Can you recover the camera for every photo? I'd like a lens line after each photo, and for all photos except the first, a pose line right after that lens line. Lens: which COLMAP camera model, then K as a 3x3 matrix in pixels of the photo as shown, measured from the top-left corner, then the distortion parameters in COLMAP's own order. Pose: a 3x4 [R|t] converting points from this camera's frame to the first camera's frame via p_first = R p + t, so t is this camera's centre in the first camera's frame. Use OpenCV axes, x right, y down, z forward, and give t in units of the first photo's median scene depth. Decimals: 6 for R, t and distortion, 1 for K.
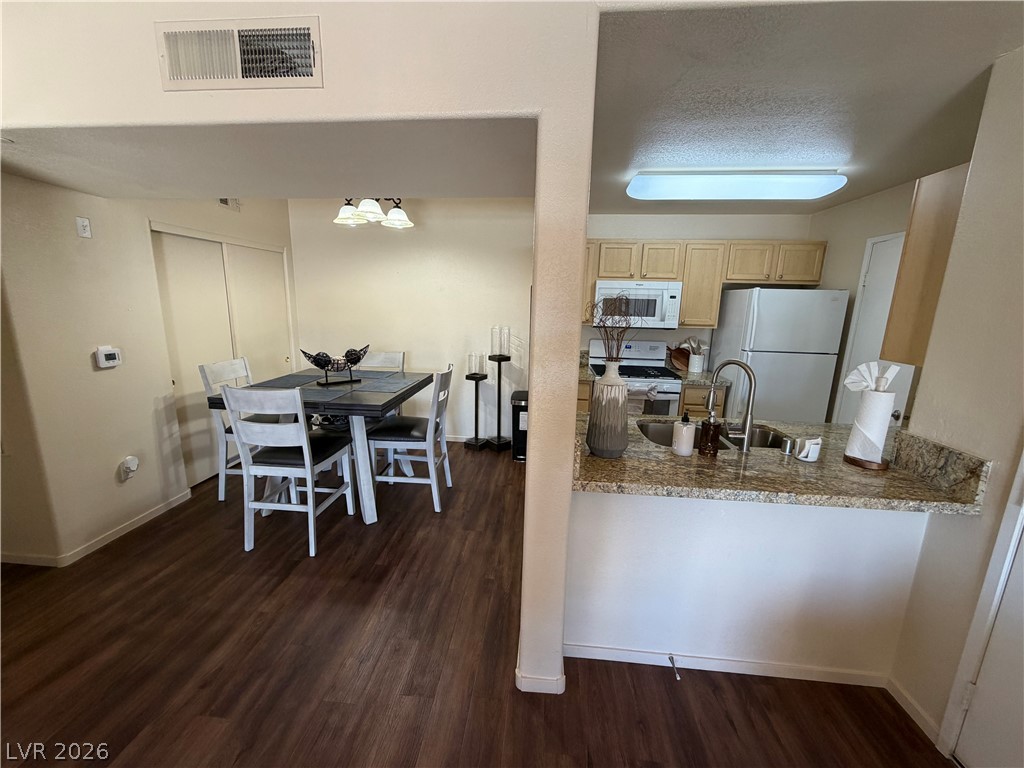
lens RADIAL K [[408.9, 0, 509.7], [0, 408.9, 384.5], [0, 0, 1]] dist [0.000868, -0.000473]
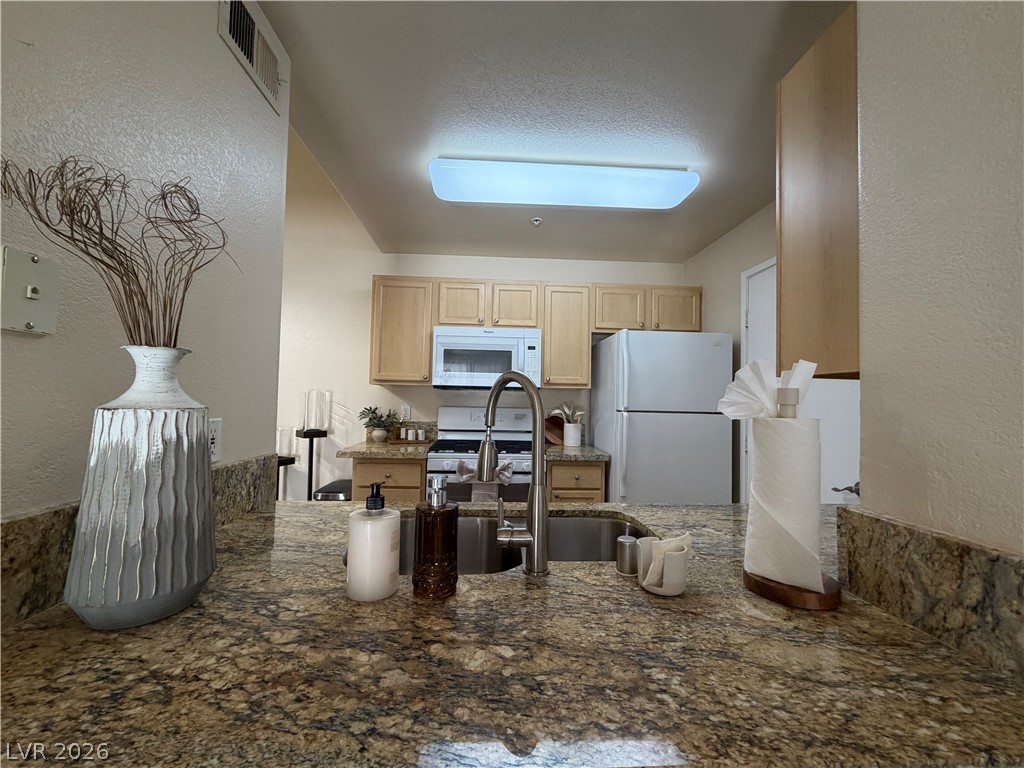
lens RADIAL K [[408.9, 0, 509.7], [0, 408.9, 384.5], [0, 0, 1]] dist [0.000868, -0.000473]
pose [[0.988790, 0.002566, 0.149291, 0.270477], [0.032442, 0.972273, -0.231586, 0.037954], [-0.145746, 0.233834, 0.961291, 0.304982]]
